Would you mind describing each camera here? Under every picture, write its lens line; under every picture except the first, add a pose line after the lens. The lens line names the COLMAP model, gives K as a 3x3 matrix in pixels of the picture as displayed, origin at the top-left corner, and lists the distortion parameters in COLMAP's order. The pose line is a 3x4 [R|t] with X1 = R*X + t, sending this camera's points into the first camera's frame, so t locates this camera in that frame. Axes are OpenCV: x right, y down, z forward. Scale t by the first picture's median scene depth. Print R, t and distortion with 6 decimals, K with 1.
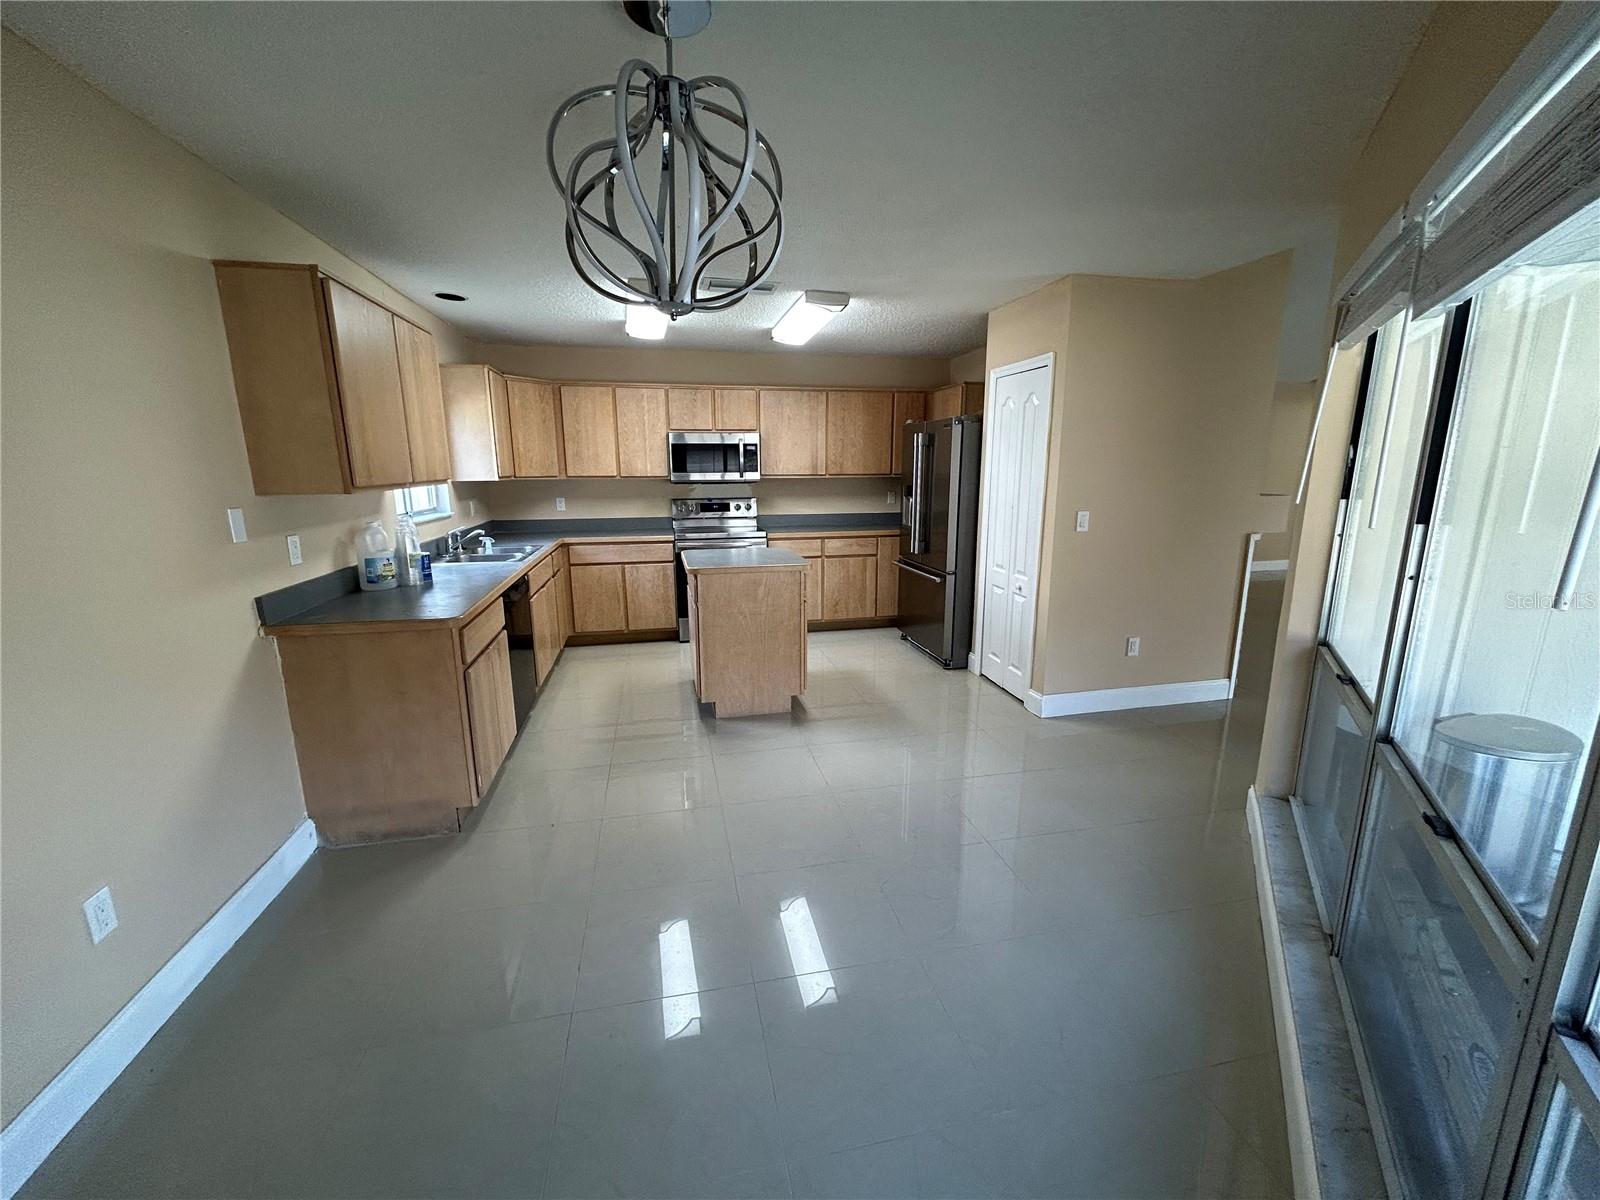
lens RADIAL K [[644.3, 0, 800.0], [0, 644.3, 600.0], [0, 0, 1]] dist [-0.006904, 0.000959]
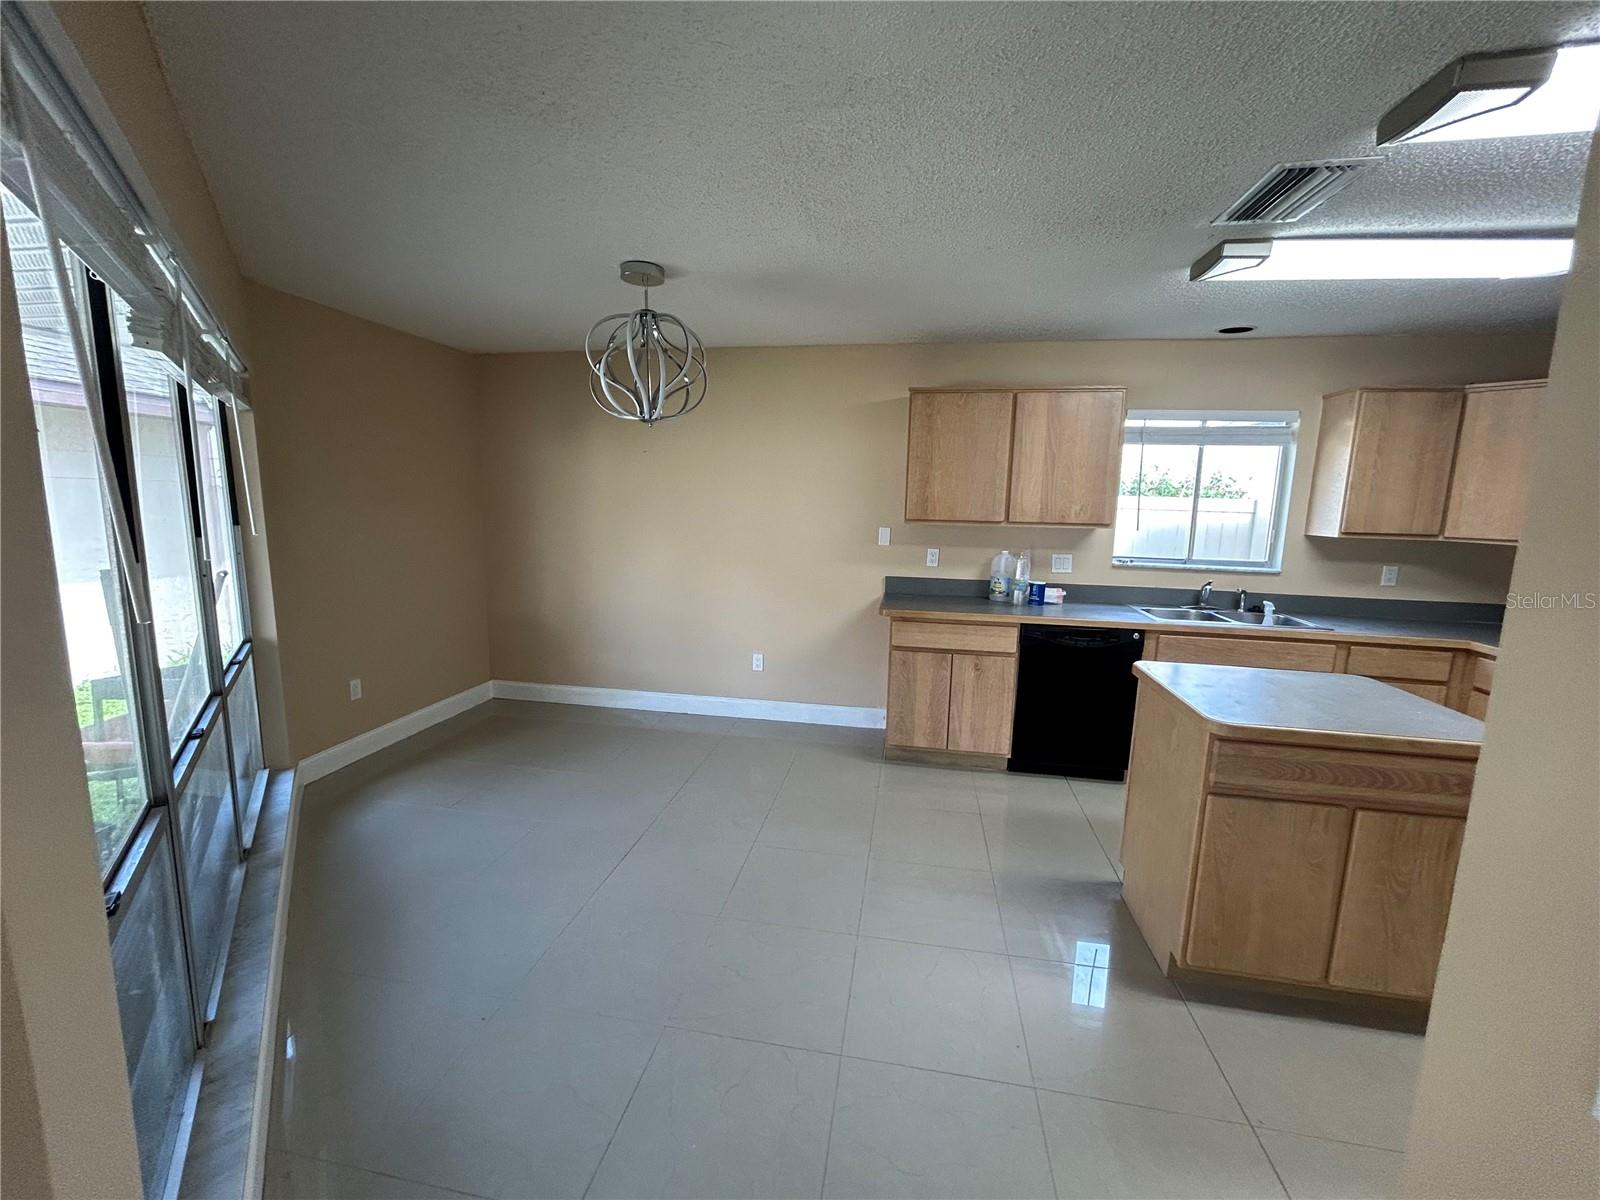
lens RADIAL K [[636.6, 0, 803.5], [0, 636.6, 595.2], [0, 0, 1]] dist [0.000678, 0.000793]
pose [[-0.372206, 0.133487, -0.918501, 0.411075], [-0.213950, 0.950614, 0.224853, -0.138468], [0.903155, 0.280205, -0.325265, 0.621909]]
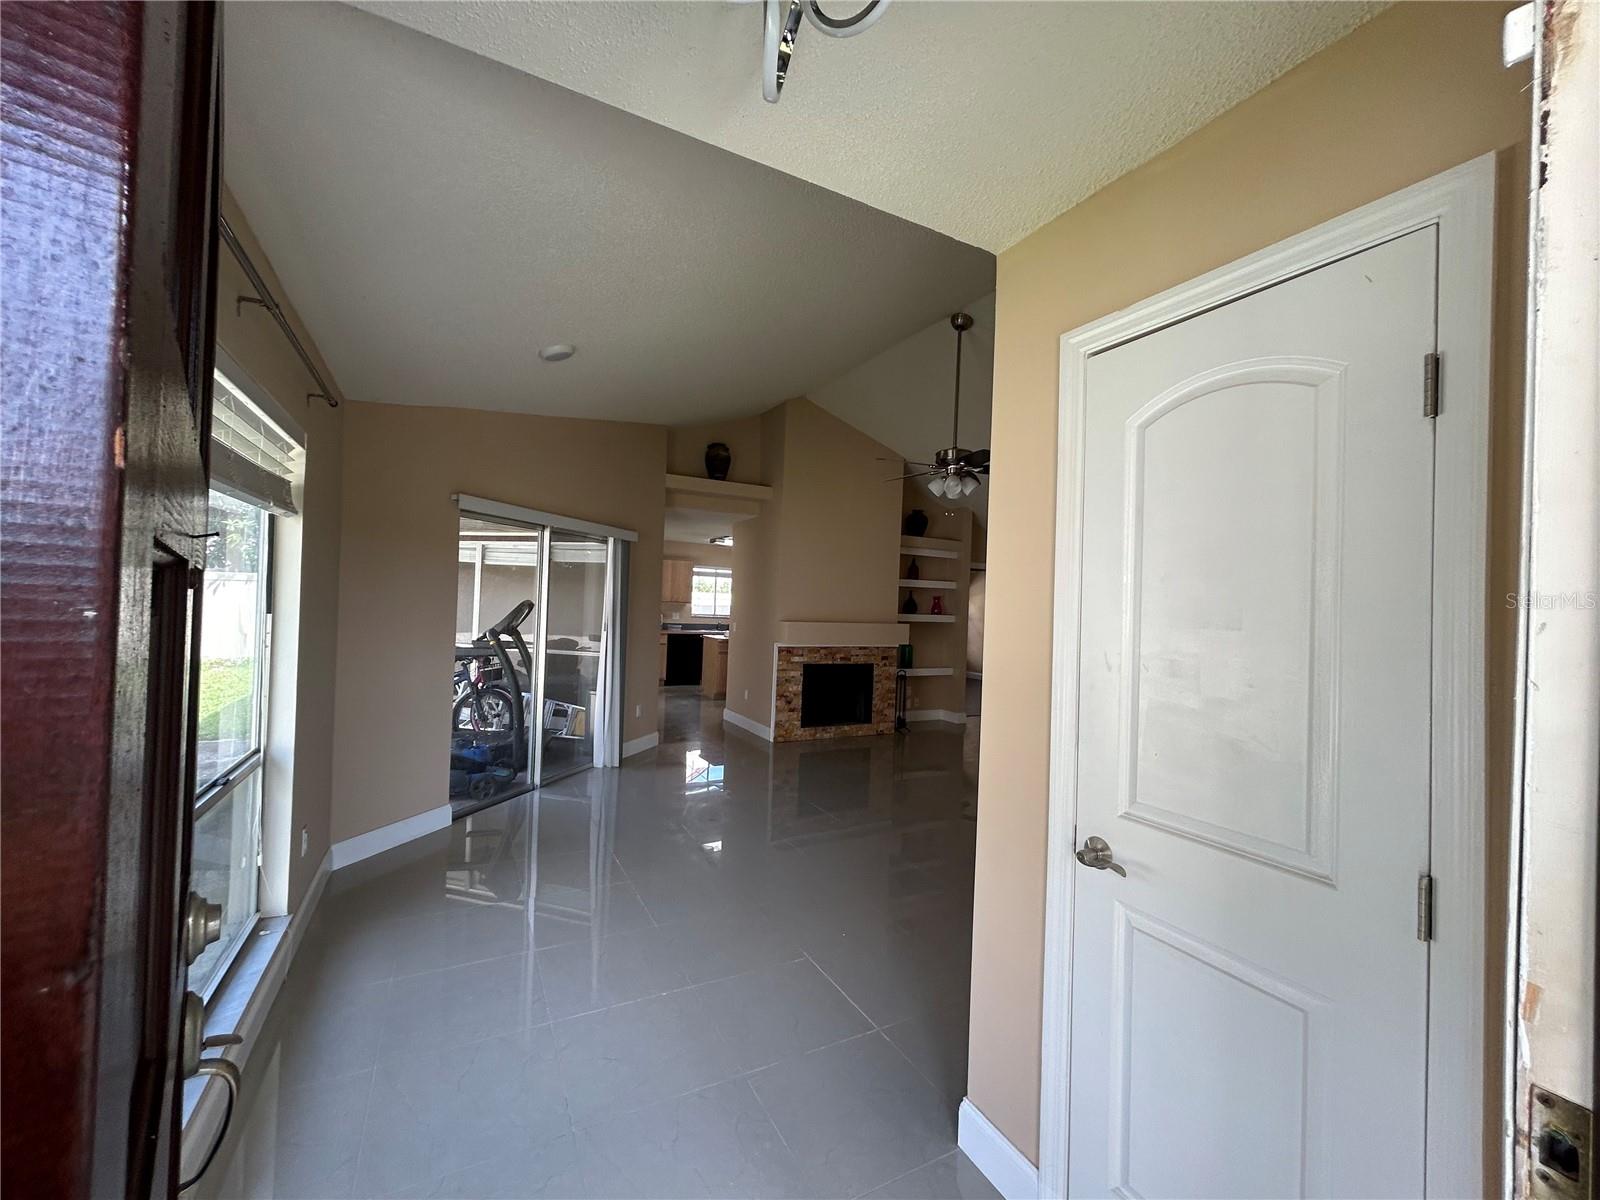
lens RADIAL K [[644.3, 0, 800.0], [0, 644.3, 600.0], [0, 0, 1]] dist [-0.006904, 0.000959]
pose [[0.271995, 0.008305, -0.962263, 1.846595], [-0.236997, 0.969740, -0.058621, -0.093346], [0.932658, 0.243997, 0.265732, 0.437783]]
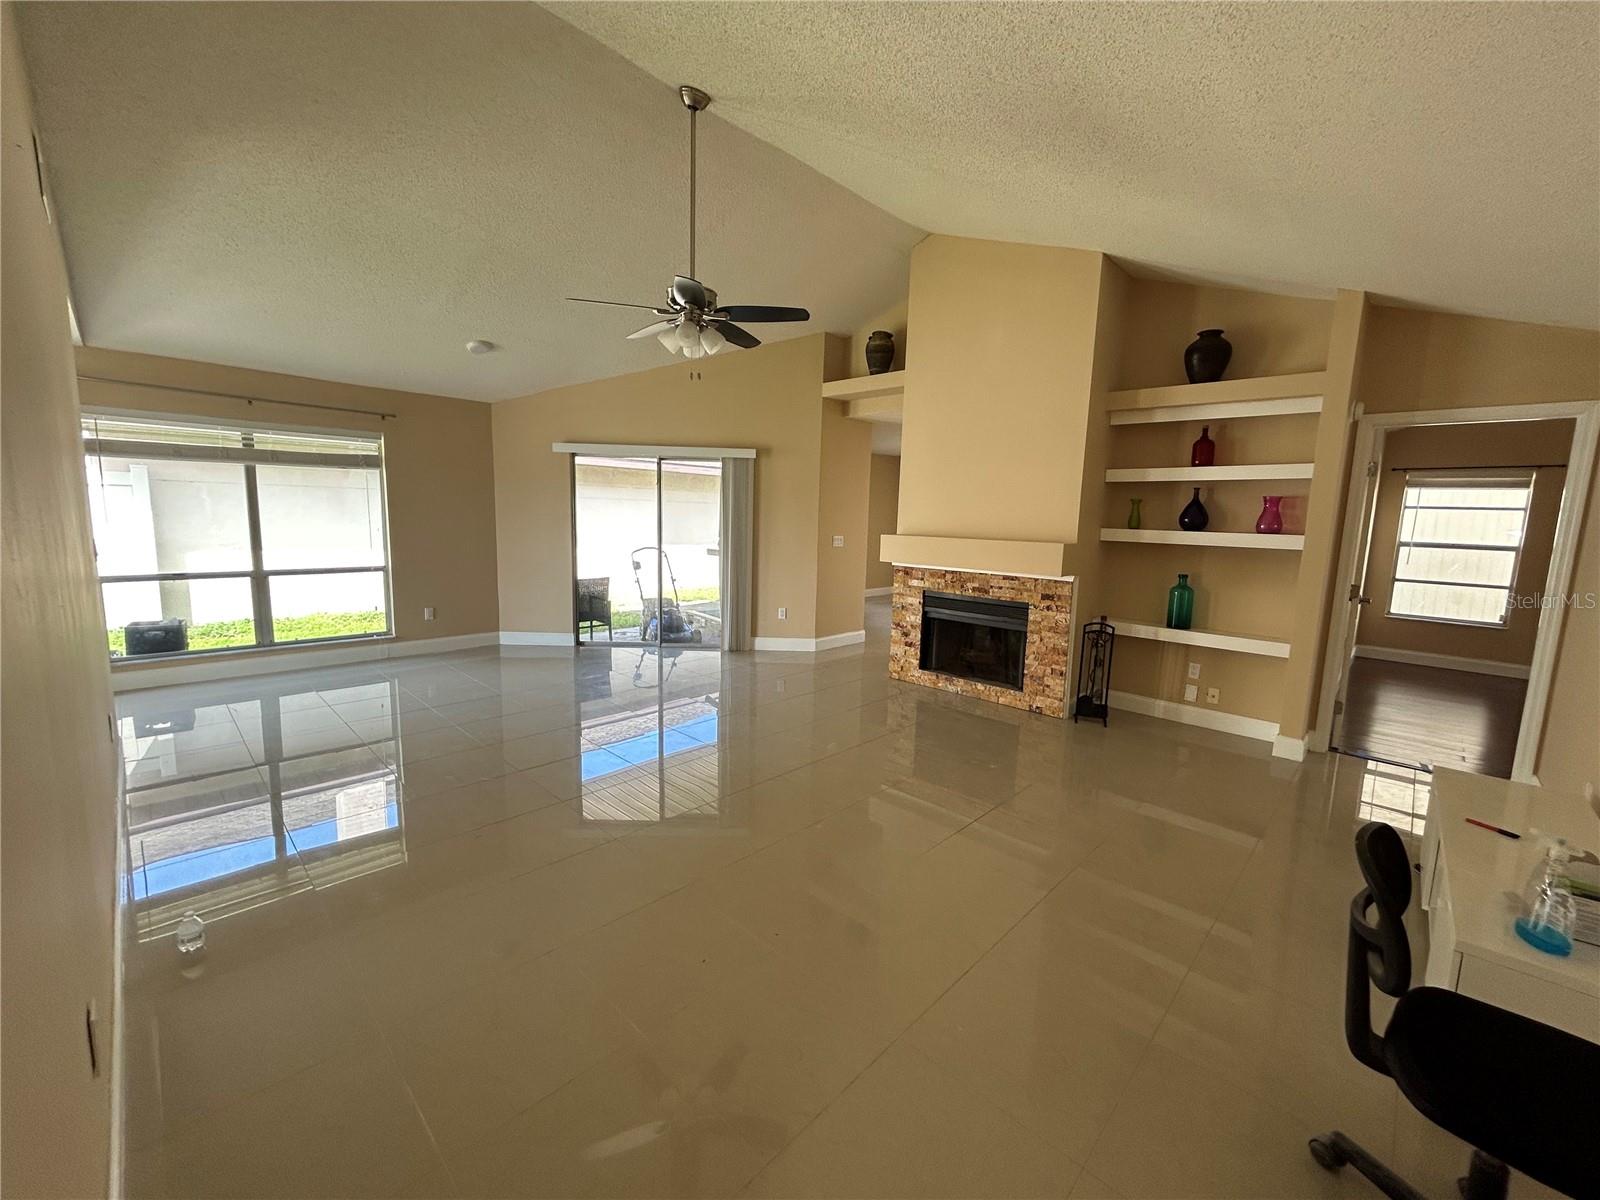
lens RADIAL K [[636.6, 0, 803.5], [0, 636.6, 595.2], [0, 0, 1]] dist [0.000678, 0.000793]
pose [[-0.824749, 0.055375, -0.562782, 1.301211], [-0.140264, 0.944063, 0.298447, -0.323911], [0.547828, 0.325082, -0.770848, 1.550725]]
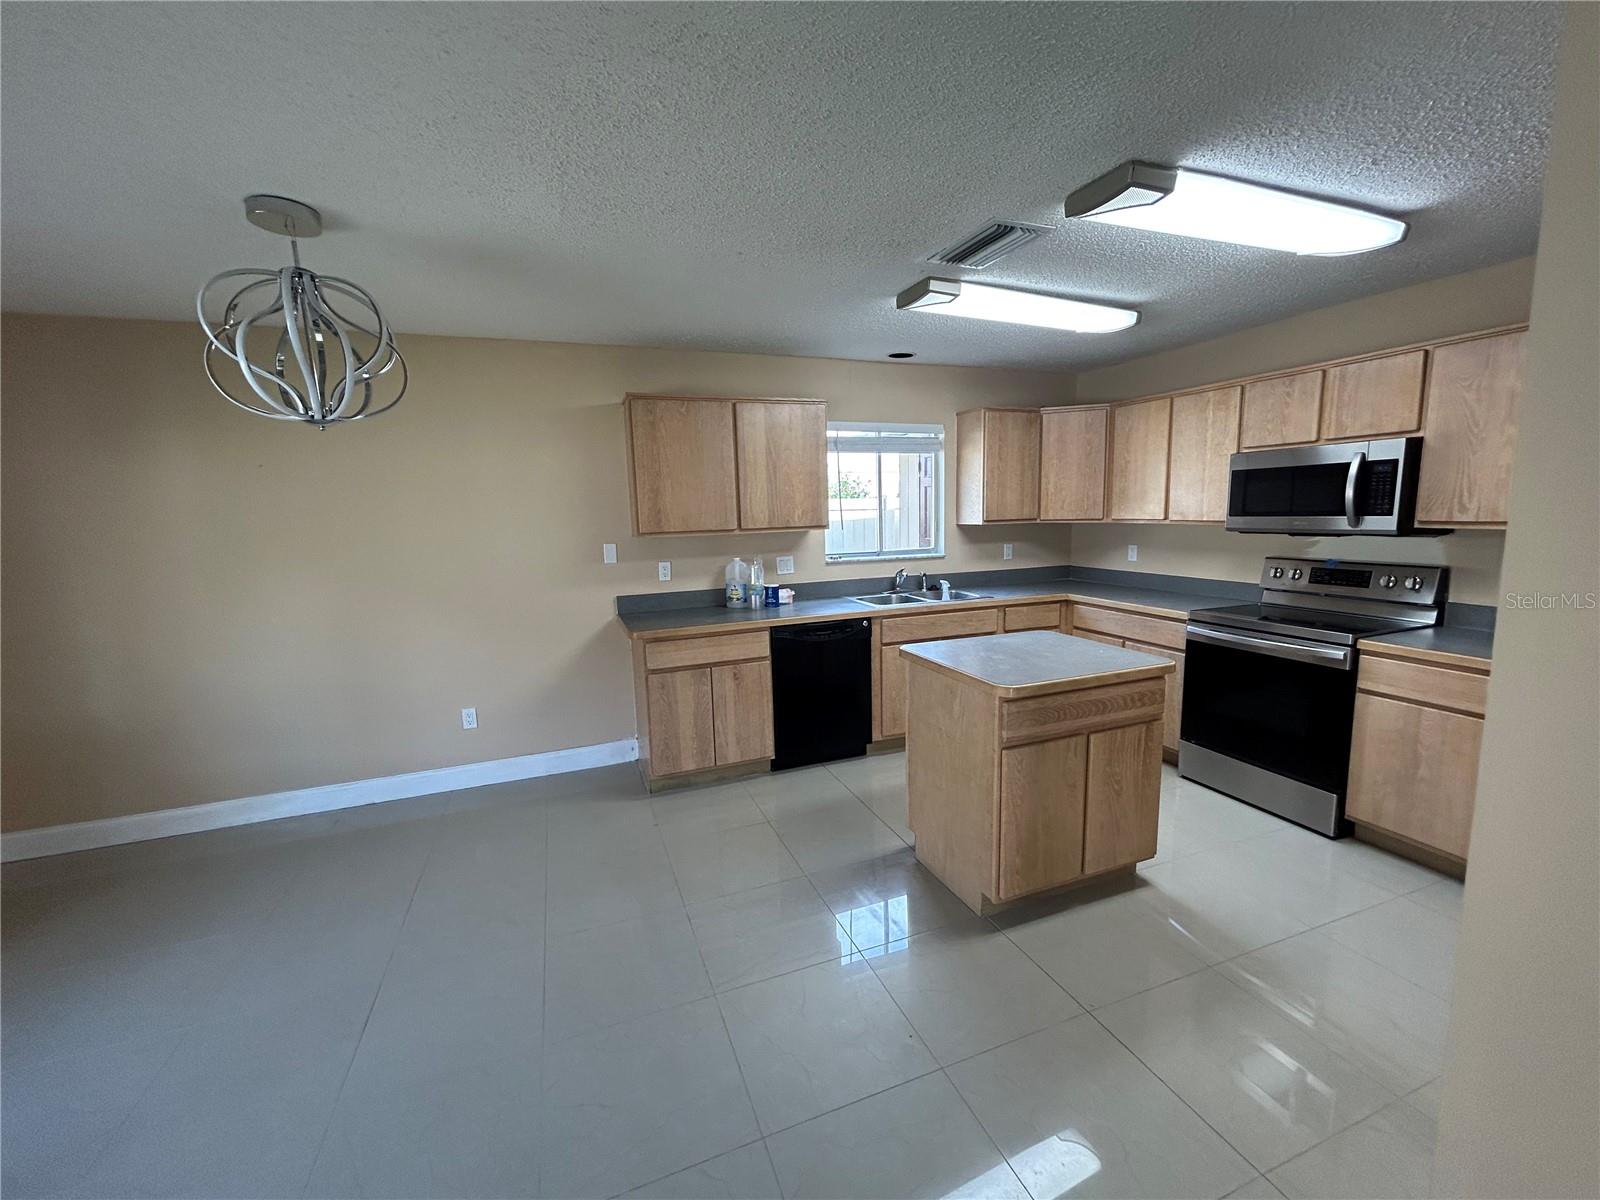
lens RADIAL K [[637.4, 0, 798.7], [0, 637.4, 596.6], [0, 0, 1]] dist [-0.000219, 0.000080]
pose [[0.151780, 0.135071, -0.979142, 0.388236], [-0.178154, 0.978133, 0.107316, -0.119557], [0.972226, 0.158149, 0.172525, 0.524221]]
